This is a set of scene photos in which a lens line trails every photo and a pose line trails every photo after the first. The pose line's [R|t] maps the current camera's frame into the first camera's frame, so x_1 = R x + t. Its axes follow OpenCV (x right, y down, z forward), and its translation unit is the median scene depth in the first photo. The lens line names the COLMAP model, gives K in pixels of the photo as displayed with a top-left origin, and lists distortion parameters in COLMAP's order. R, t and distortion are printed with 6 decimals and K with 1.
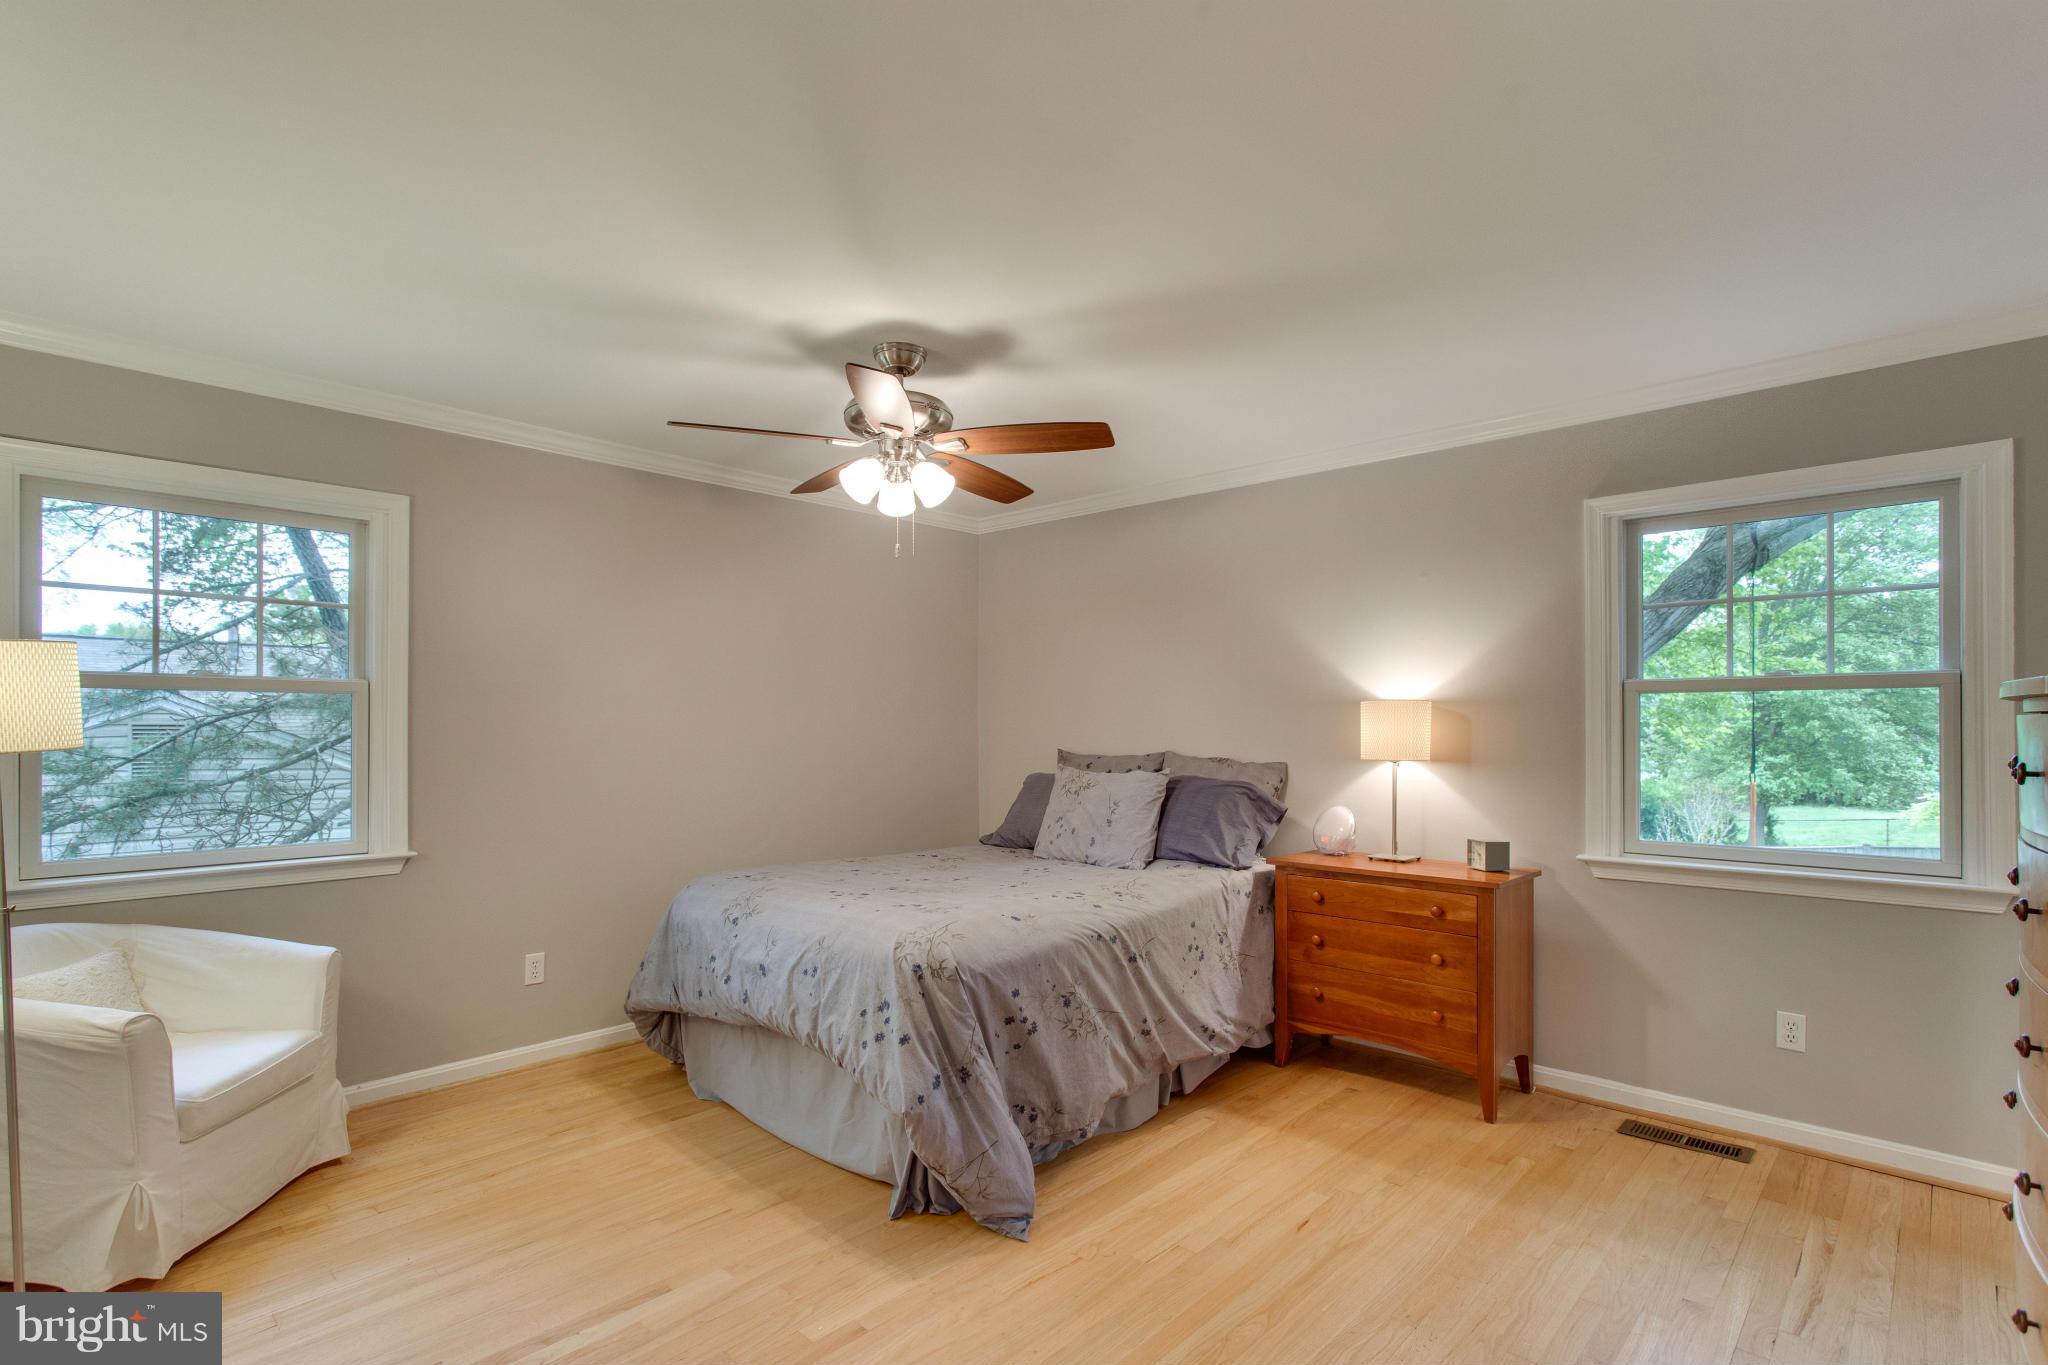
lens RADIAL K [[979.3, 0, 1012.4], [0, 979.3, 721.6], [0, 0, 1]] dist [-0.000252, 0.002496]
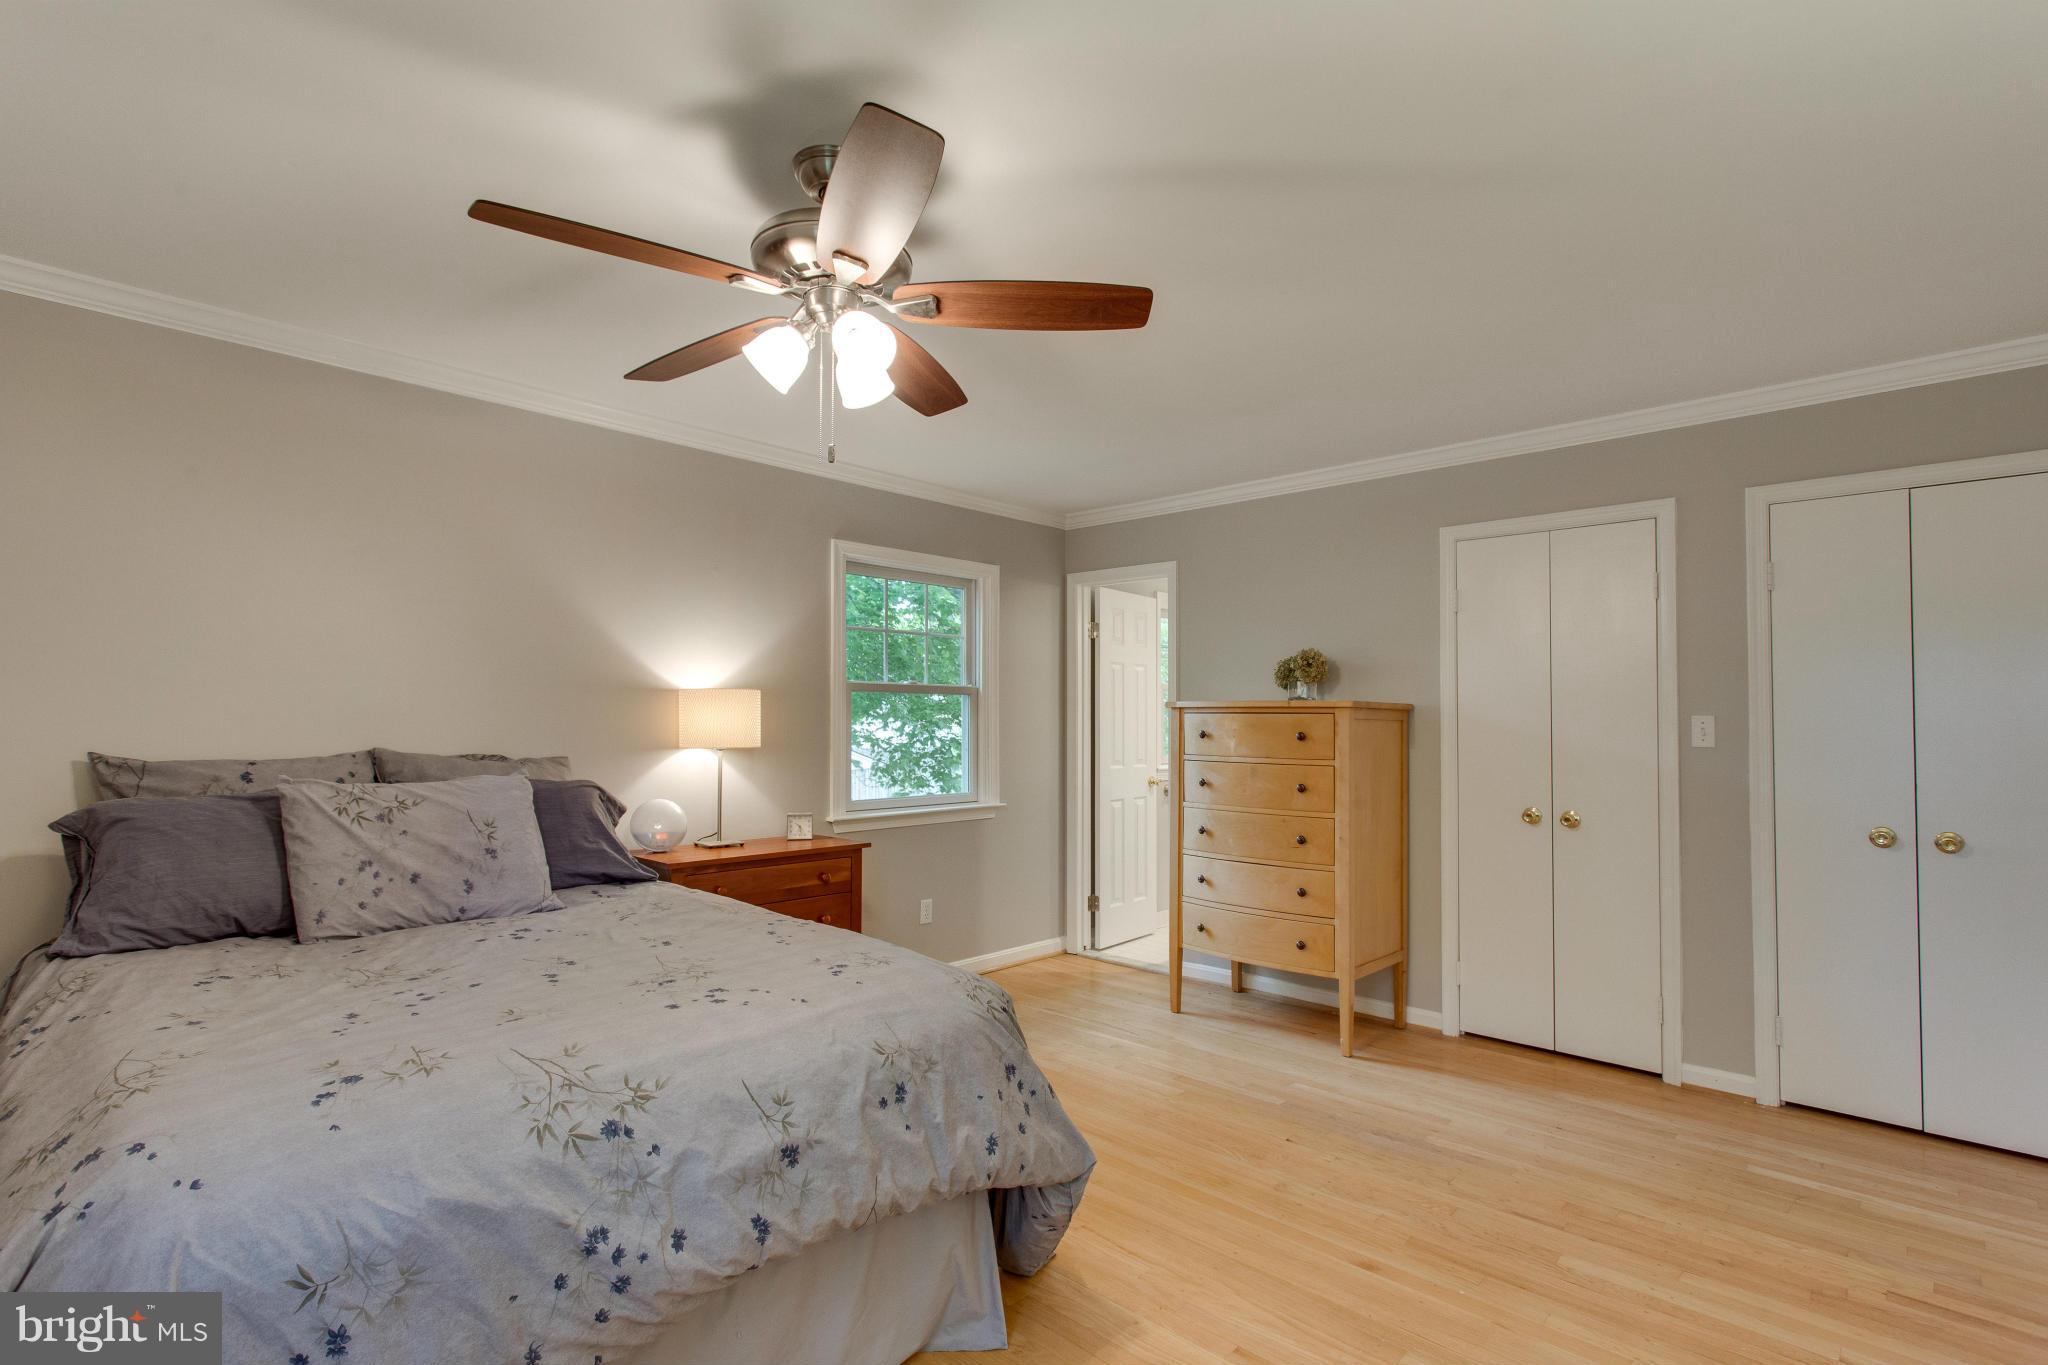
lens RADIAL K [[979.3, 0, 1023.1], [0, 979.3, 696.7], [0, 0, 1]] dist [-0.000252, 0.002496]
pose [[-0.002187, 0.026112, 0.999657, -0.714567], [-0.011894, 0.999588, -0.026137, 0.010081], [-0.999927, -0.011947, -0.001875, 0.775594]]
